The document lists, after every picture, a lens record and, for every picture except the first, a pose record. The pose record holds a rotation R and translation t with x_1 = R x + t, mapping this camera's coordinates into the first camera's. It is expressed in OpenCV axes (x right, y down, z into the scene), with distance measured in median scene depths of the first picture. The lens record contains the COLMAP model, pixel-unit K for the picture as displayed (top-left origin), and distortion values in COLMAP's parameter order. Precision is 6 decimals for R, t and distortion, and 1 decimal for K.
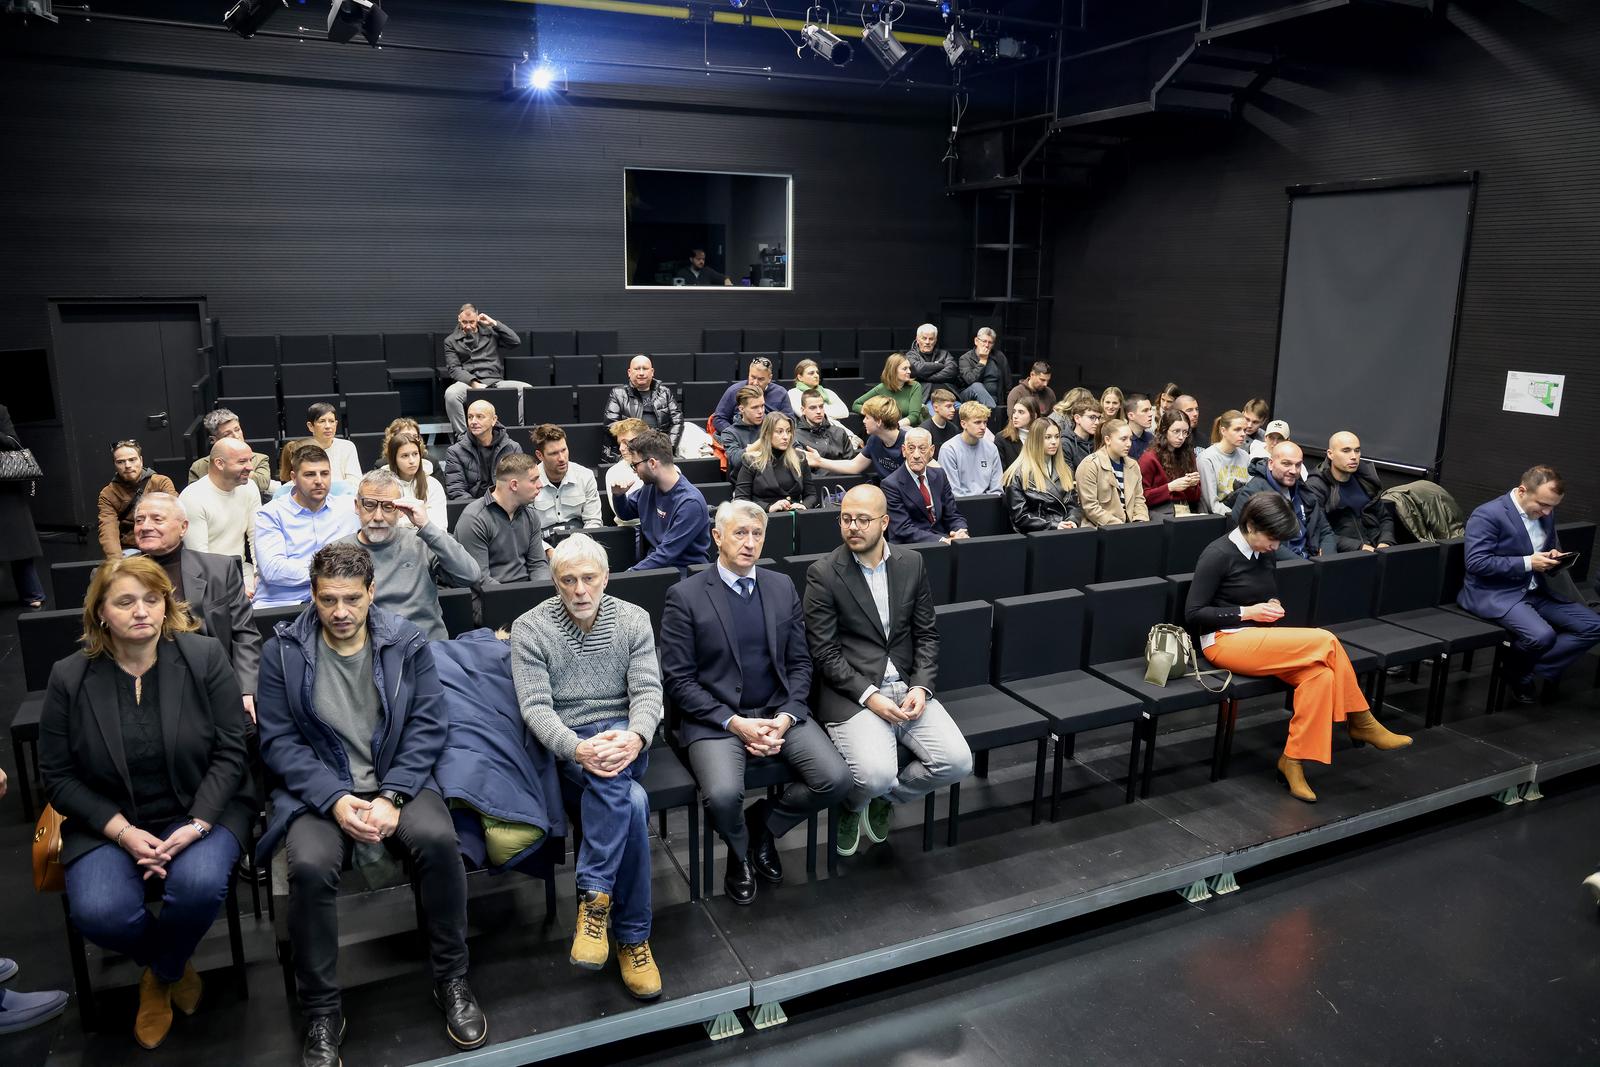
lens RADIAL K [[1072.8, 0, 800.0], [0, 1072.8, 533.5], [0, 0, 1]] dist [-0.085996, -0.000791]
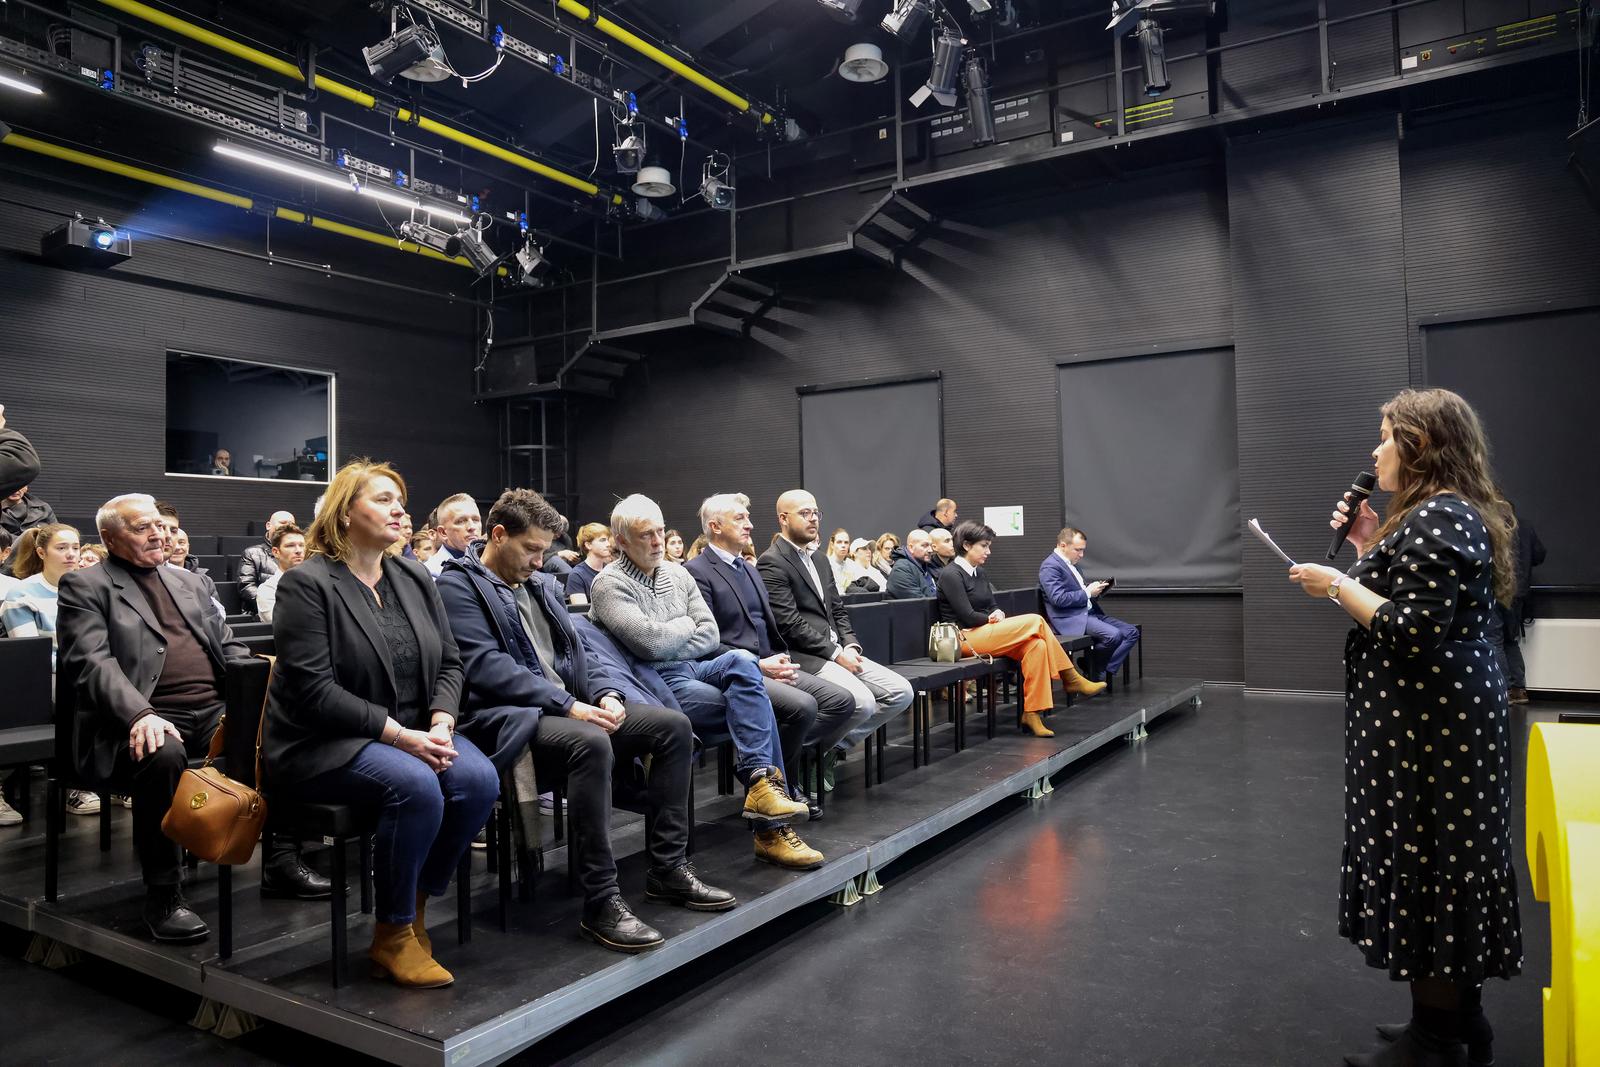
lens RADIAL K [[1079.0, 0, 800.0], [0, 1079.0, 533.5], [0, 0, 1]] dist [-0.093548, 0.003256]
pose [[0.819405, -0.010873, 0.573111, -0.288288], [0.159636, 0.964594, -0.209939, 0.118446], [-0.550537, 0.263514, 0.792129, -0.000391]]
